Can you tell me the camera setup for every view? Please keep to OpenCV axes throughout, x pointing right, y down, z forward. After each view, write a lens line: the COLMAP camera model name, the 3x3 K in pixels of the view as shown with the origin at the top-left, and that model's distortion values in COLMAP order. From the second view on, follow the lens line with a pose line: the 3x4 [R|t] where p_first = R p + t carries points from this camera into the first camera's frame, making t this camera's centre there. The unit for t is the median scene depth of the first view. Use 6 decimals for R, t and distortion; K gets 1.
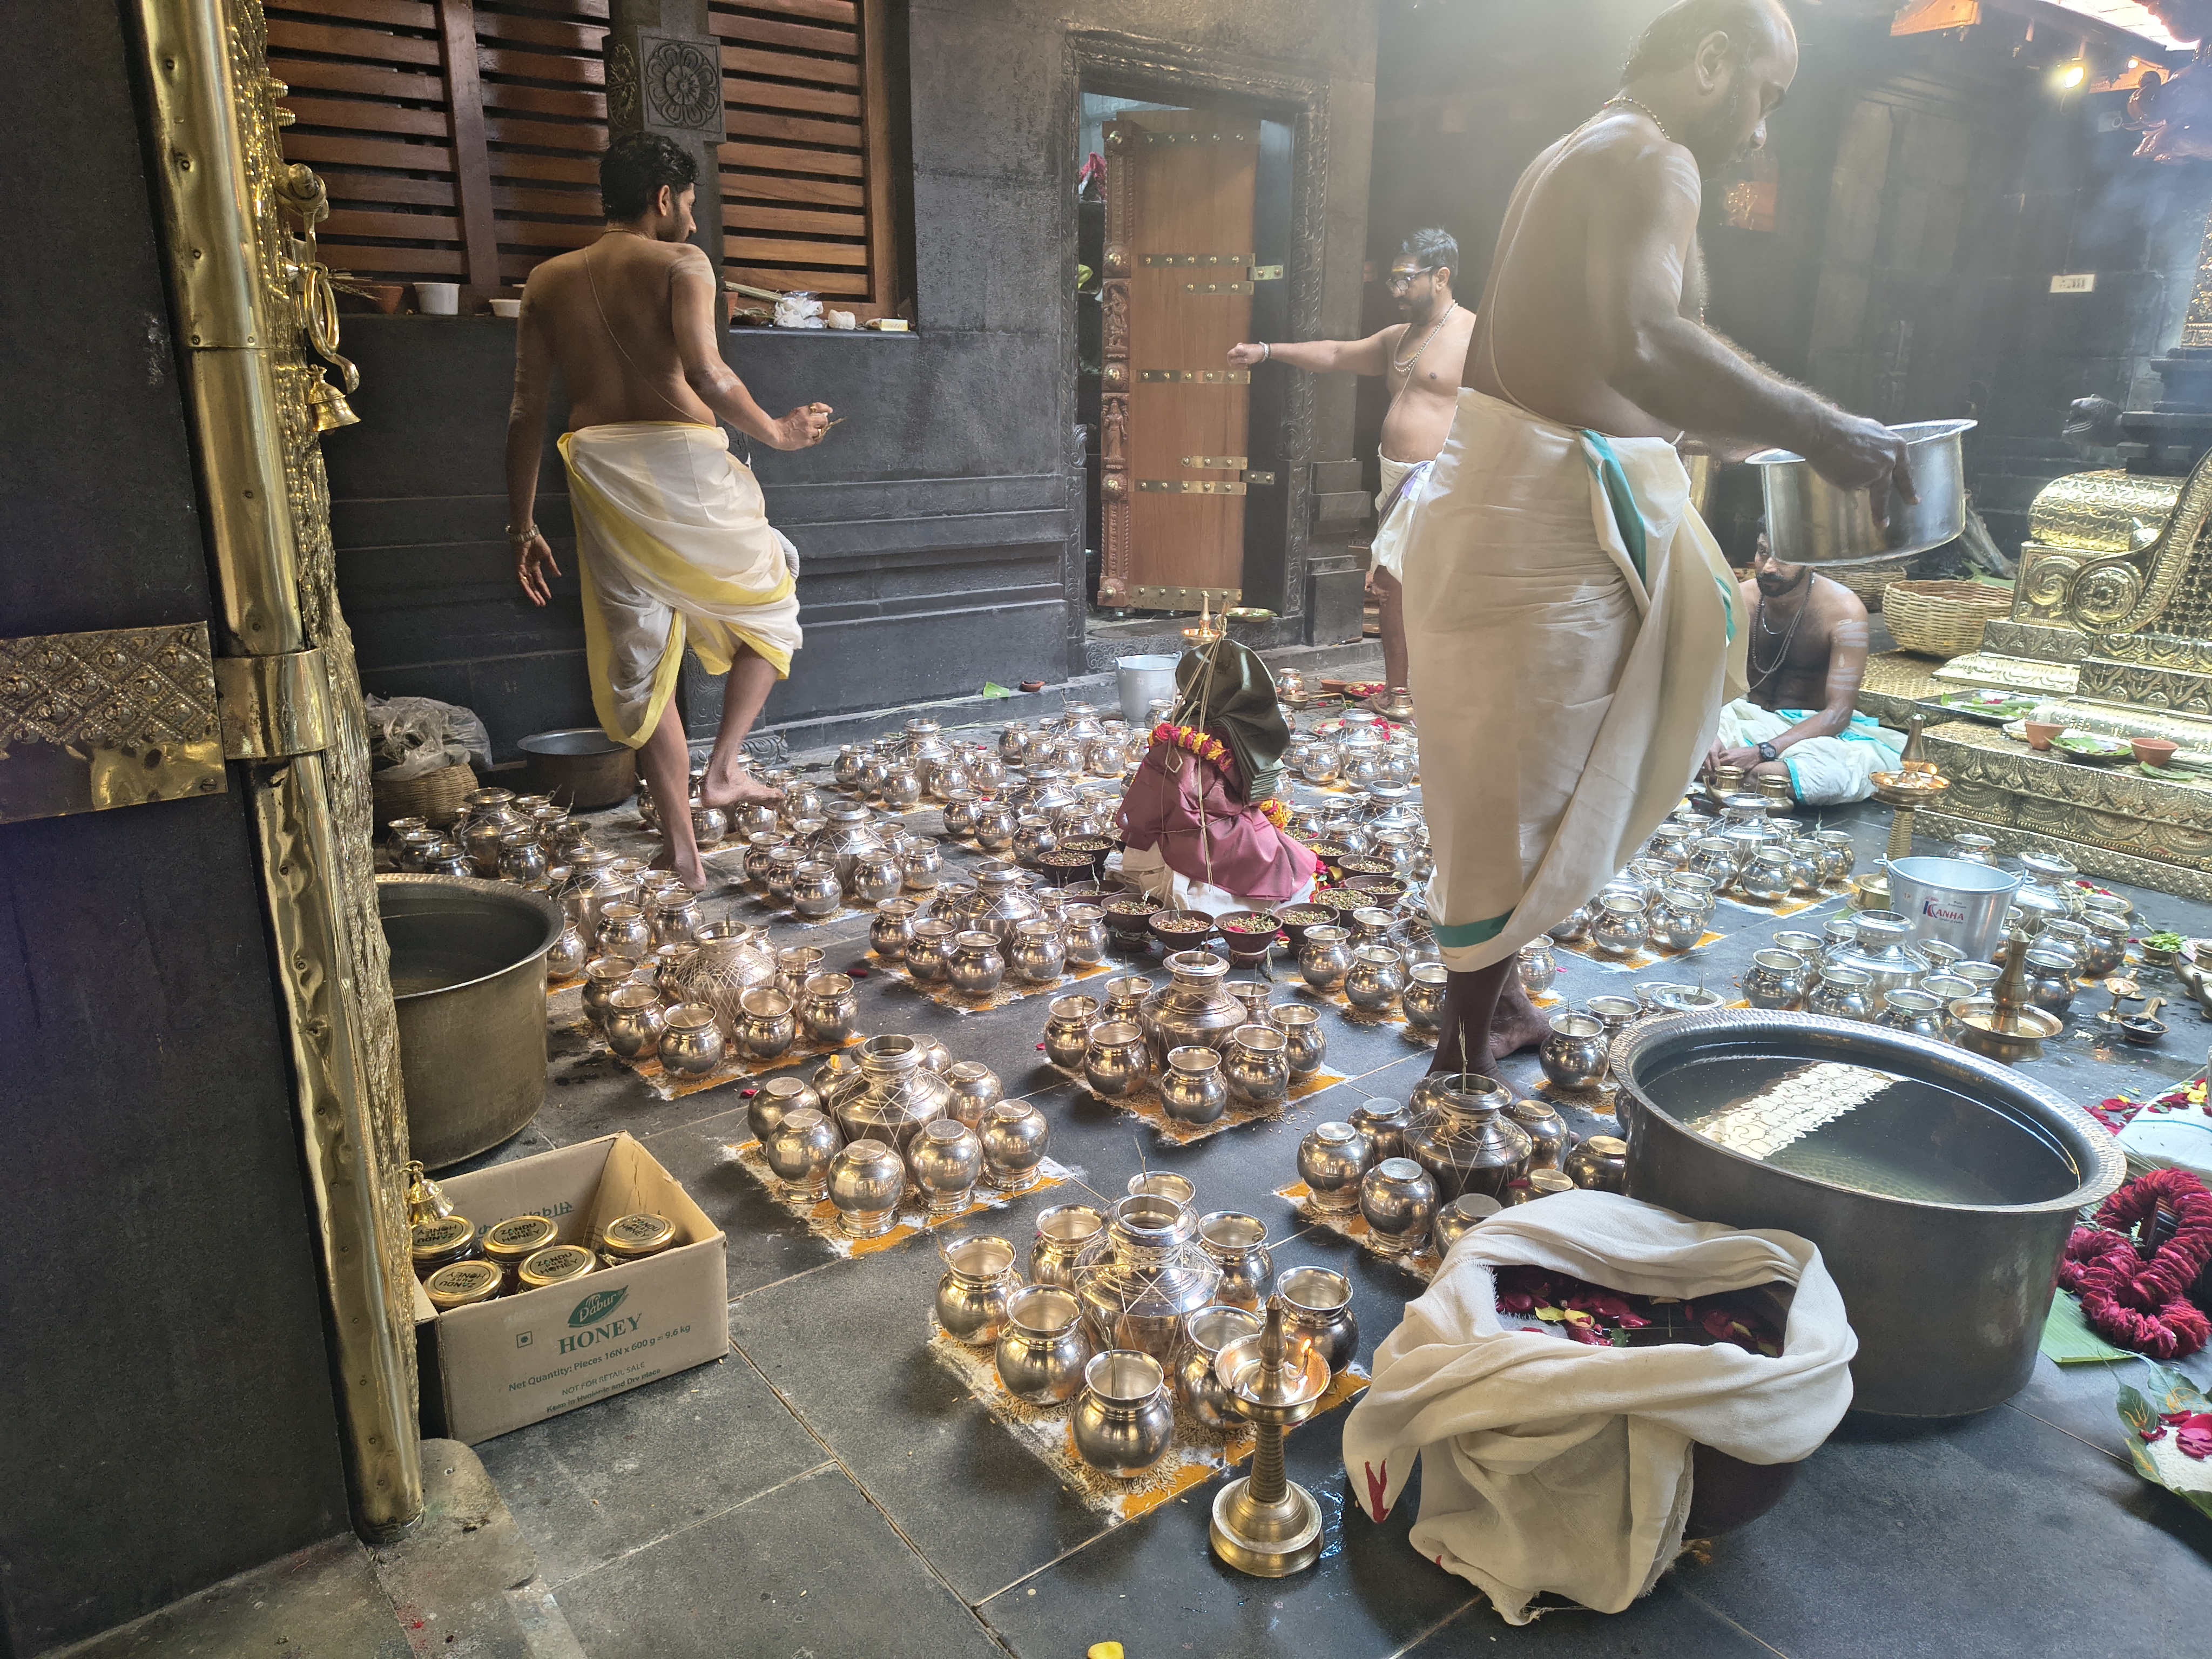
lens RADIAL K [[1524.0, 0, 1110.8], [0, 1524.0, 833.4], [0, 0, 1]] dist [0.032879, -0.037021]
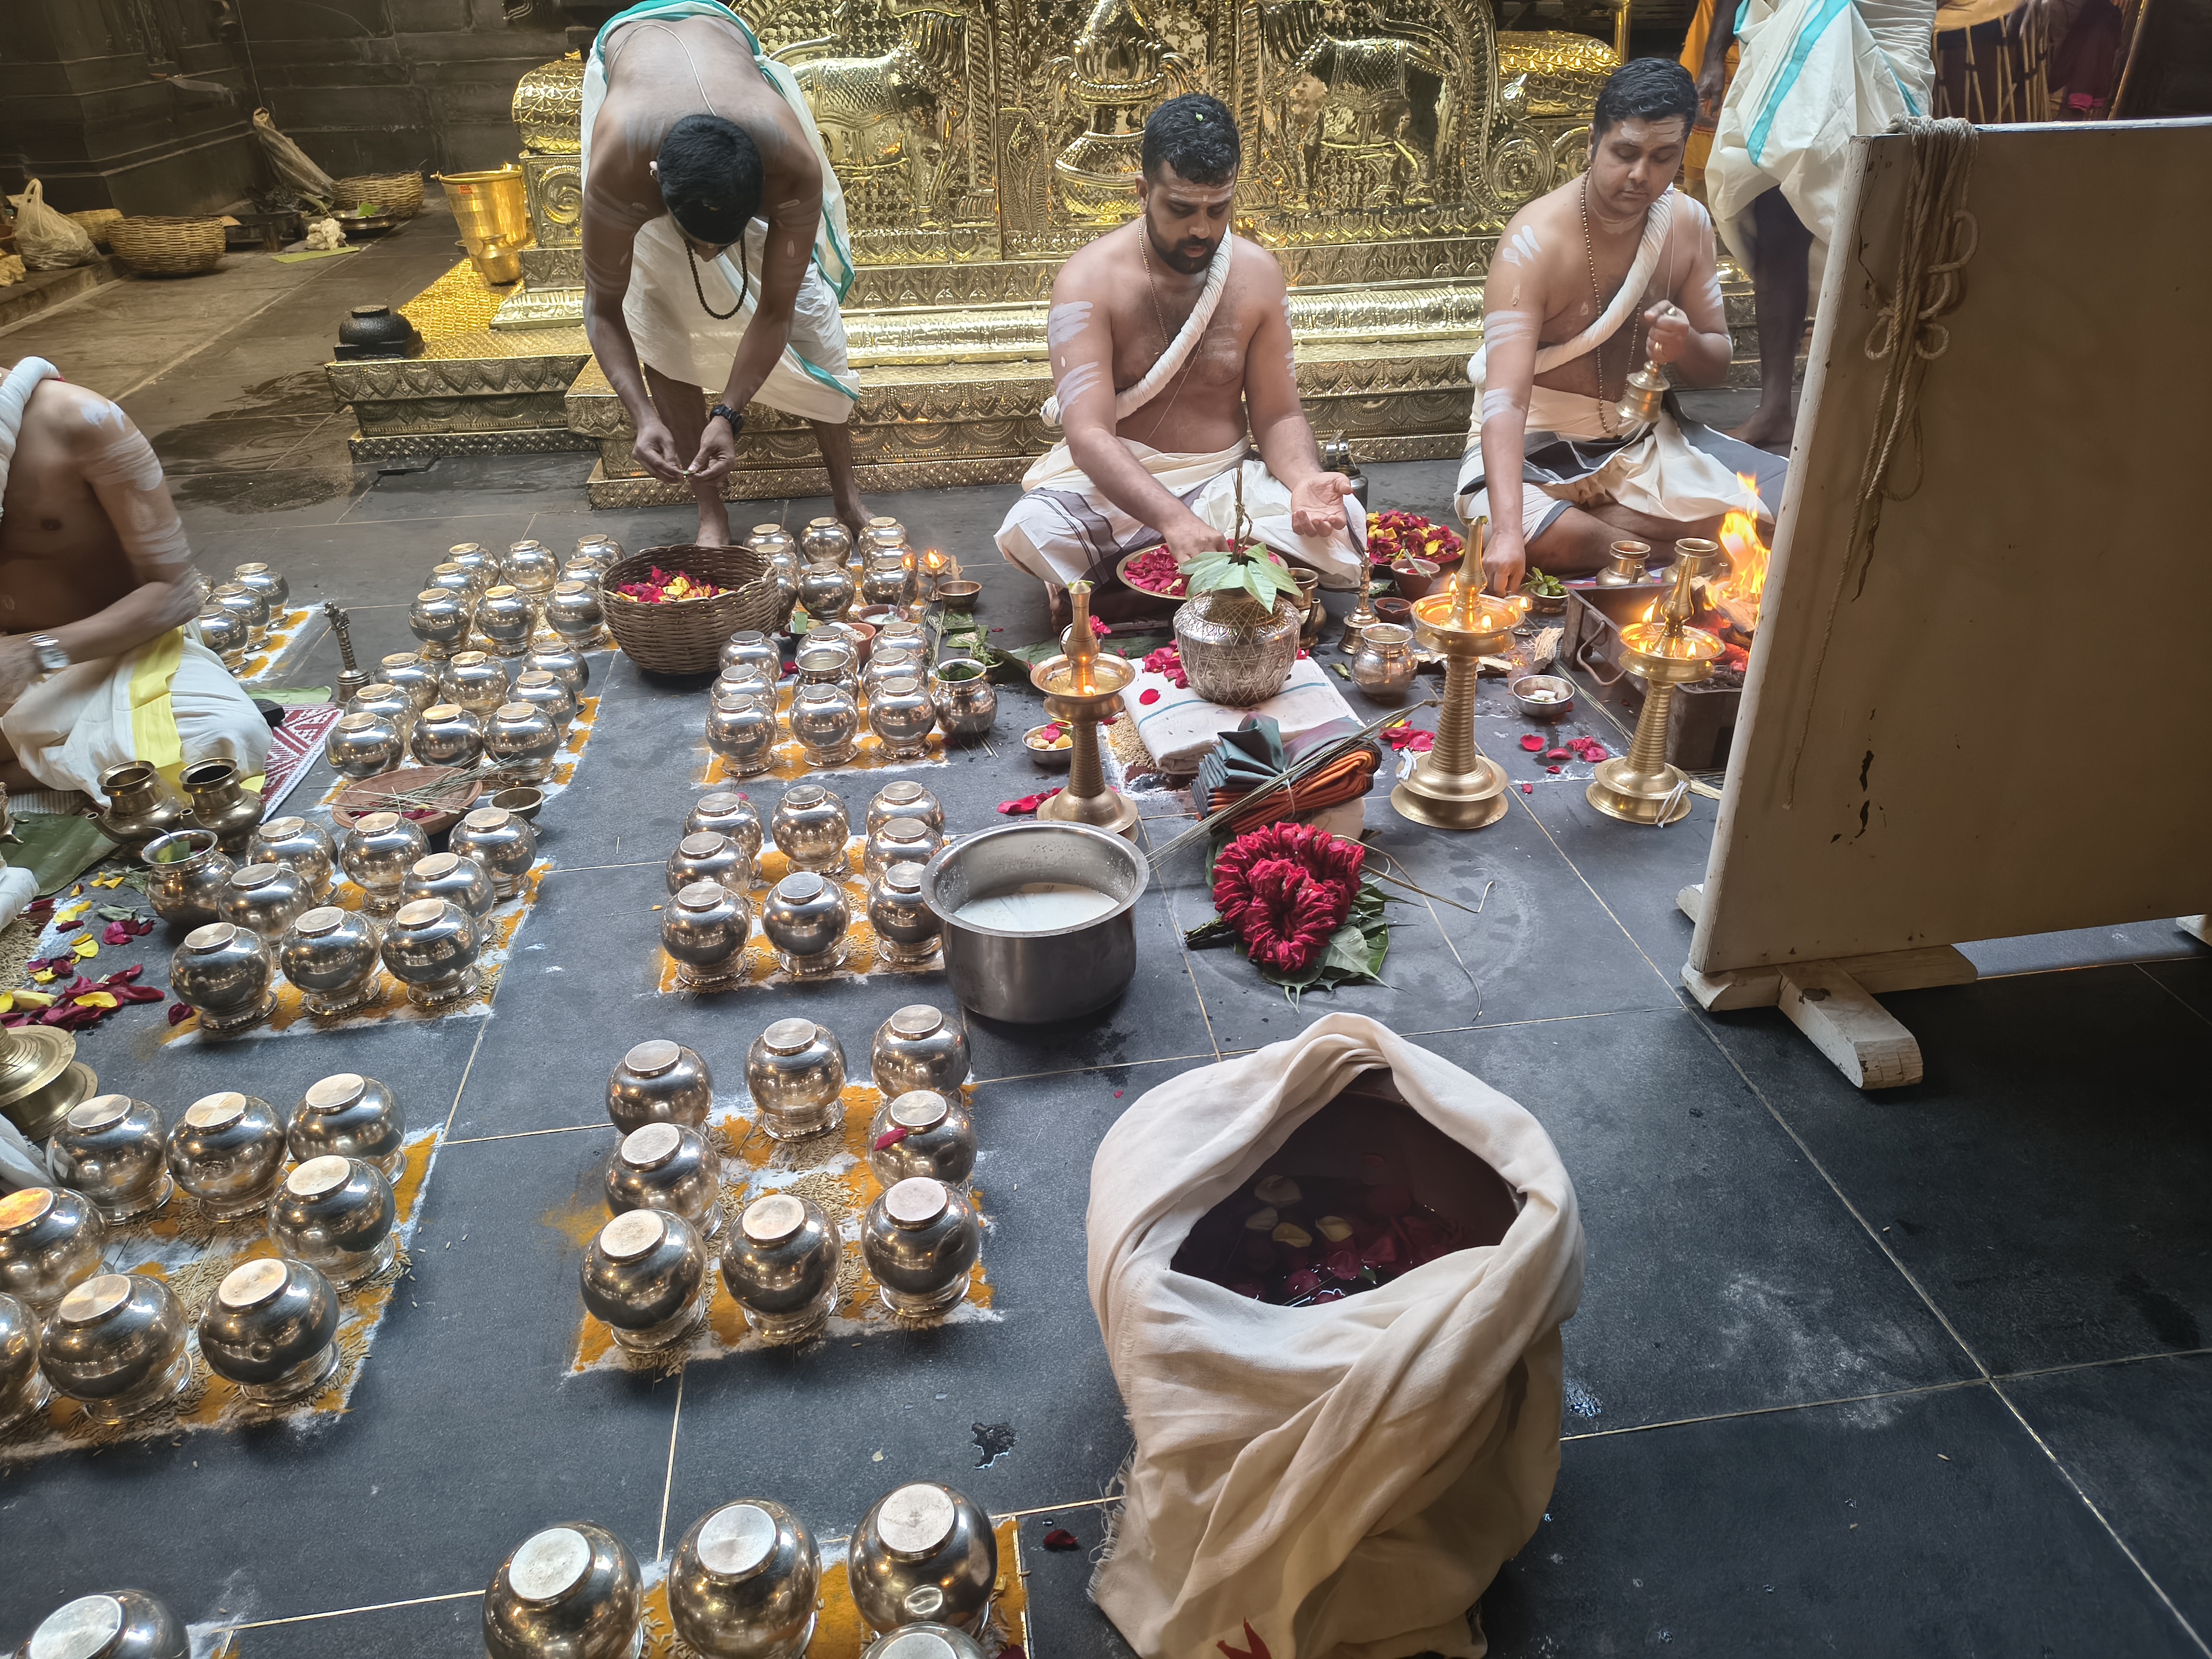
lens RADIAL K [[1522.4, 0, 1115.5], [0, 1522.4, 835.0], [0, 0, 1]] dist [0.061011, -0.075189]
pose [[0.505280, -0.447772, 0.737694, -0.118341], [0.277175, 0.893762, 0.352653, -0.097318], [-0.817231, 0.026282, 0.575711, 0.372881]]
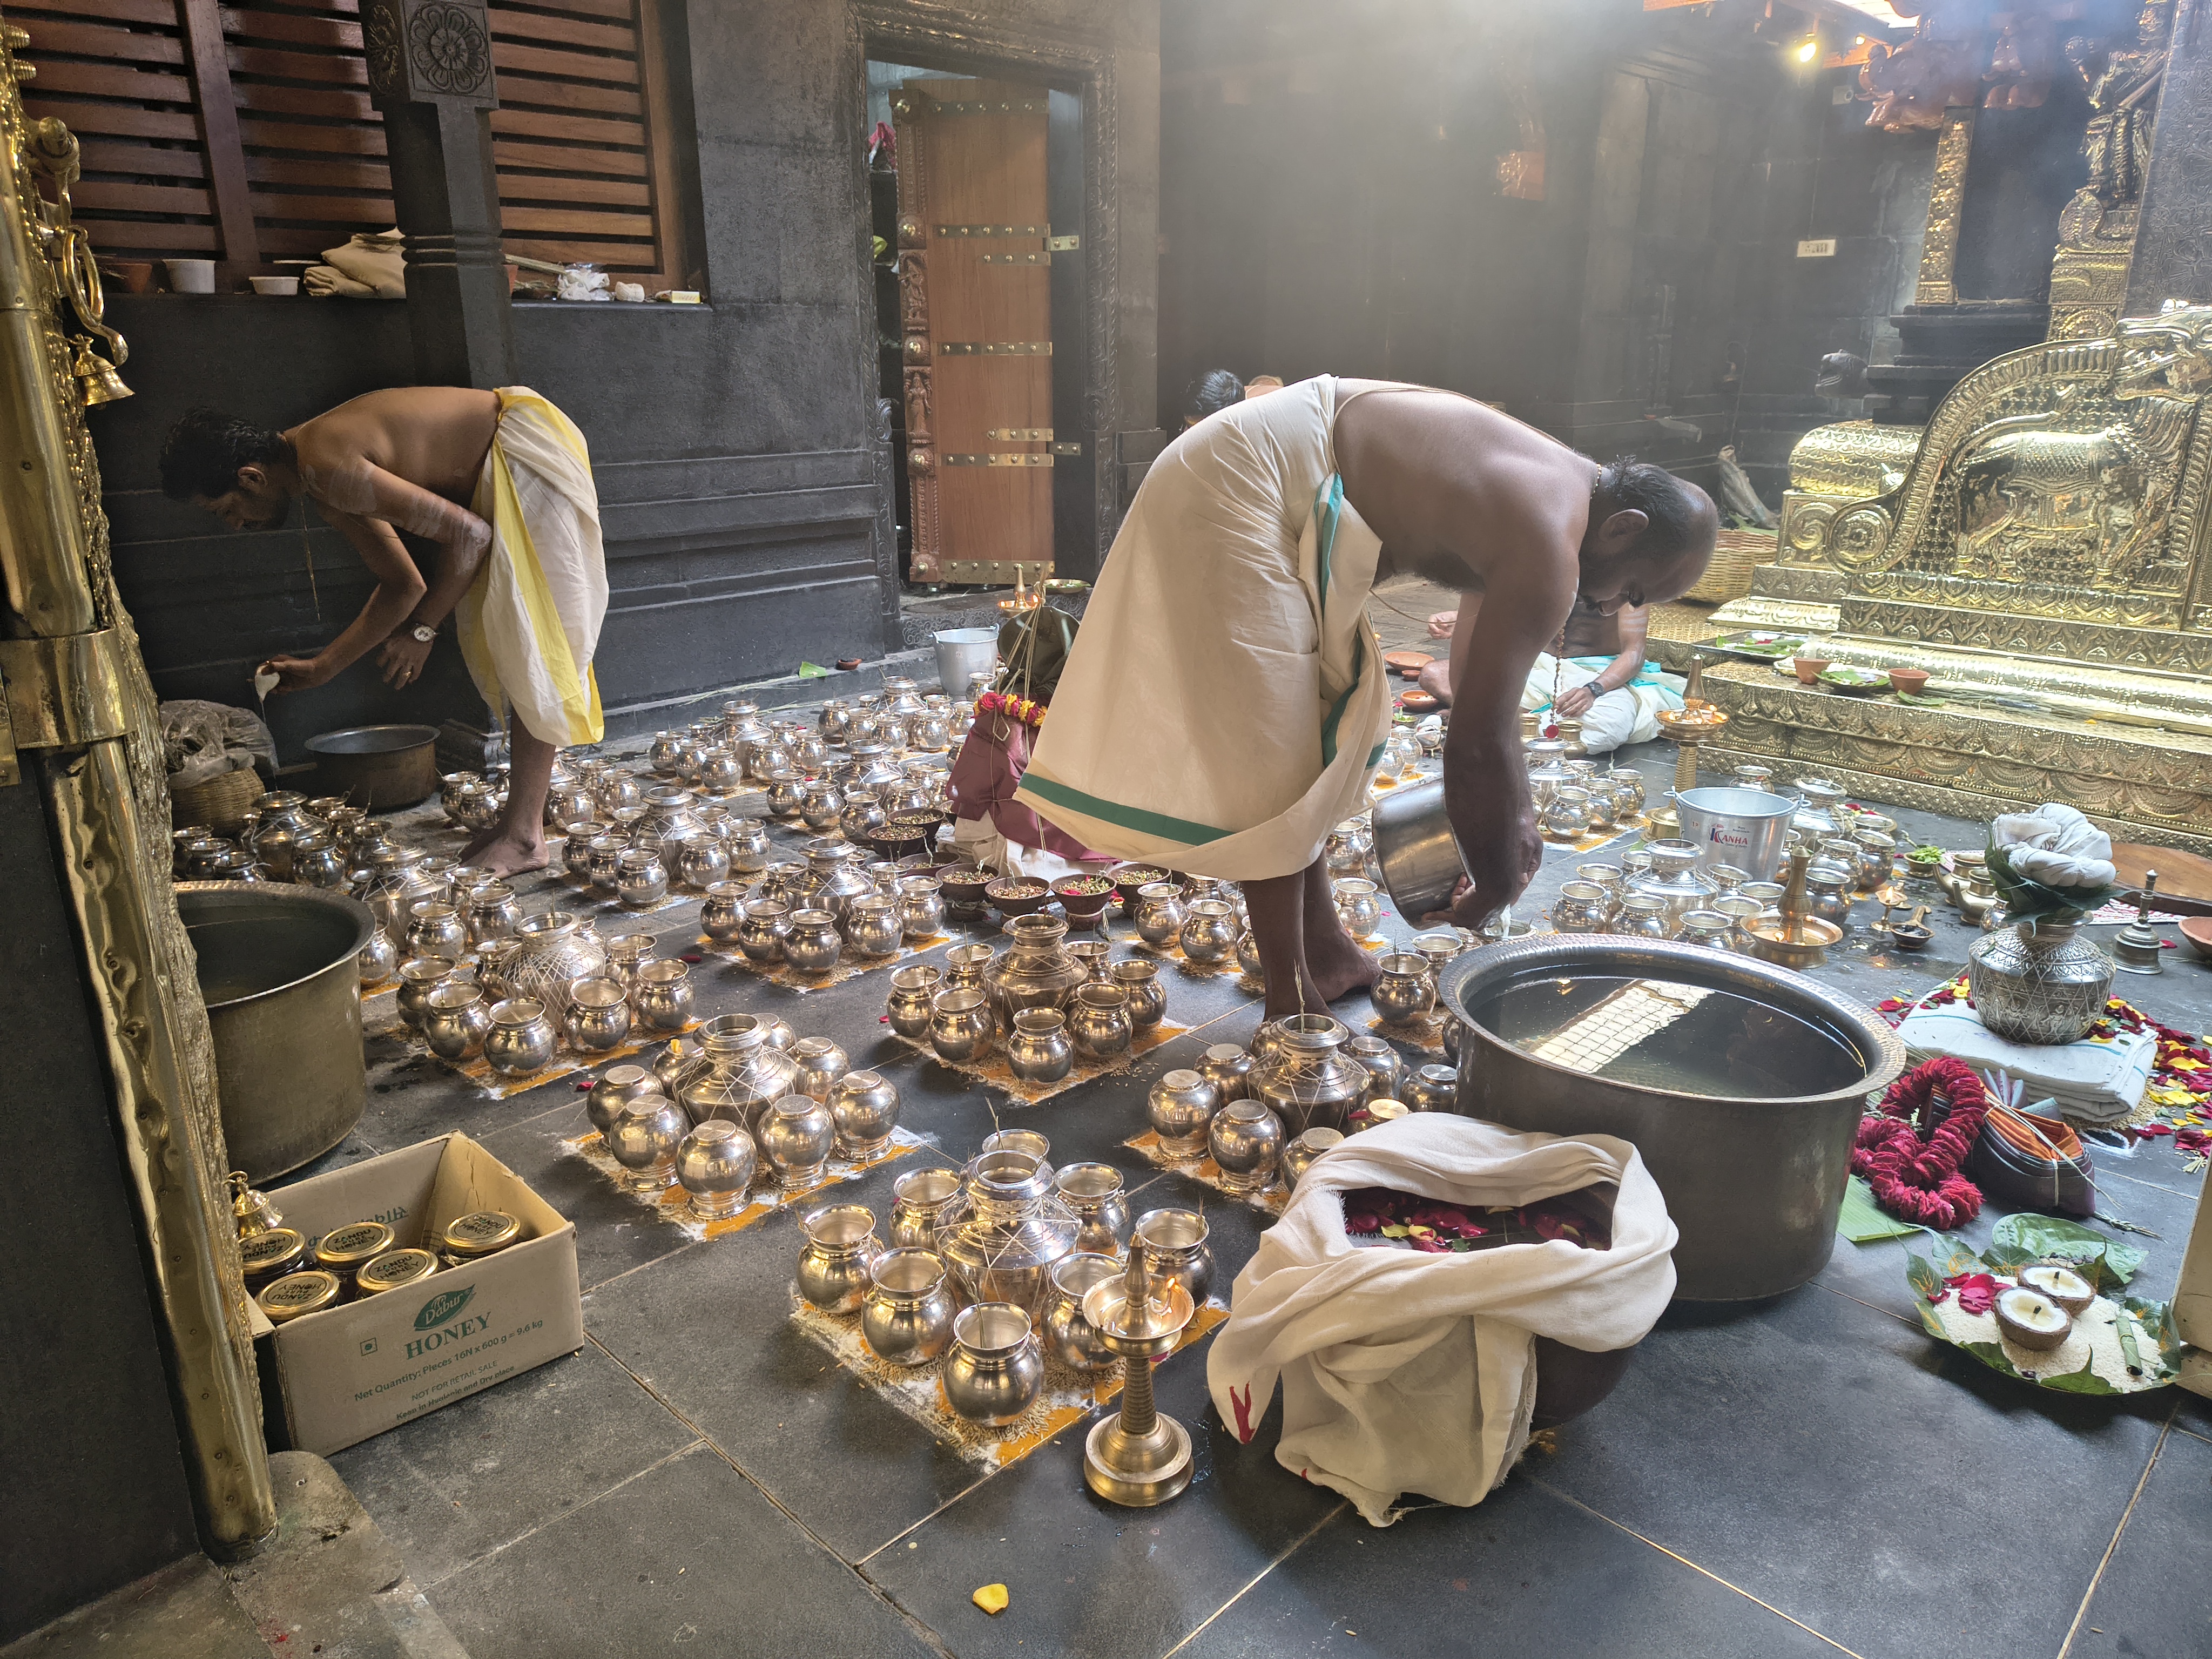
lens RADIAL K [[1524.0, 0, 1110.8], [0, 1524.0, 833.4], [0, 0, 1]] dist [0.032879, -0.037021]
pose [[0.991908, -0.052805, 0.115458, -0.007691], [0.051062, 0.998533, 0.018002, 0.008013], [-0.116239, -0.011961, 0.993149, -0.007016]]
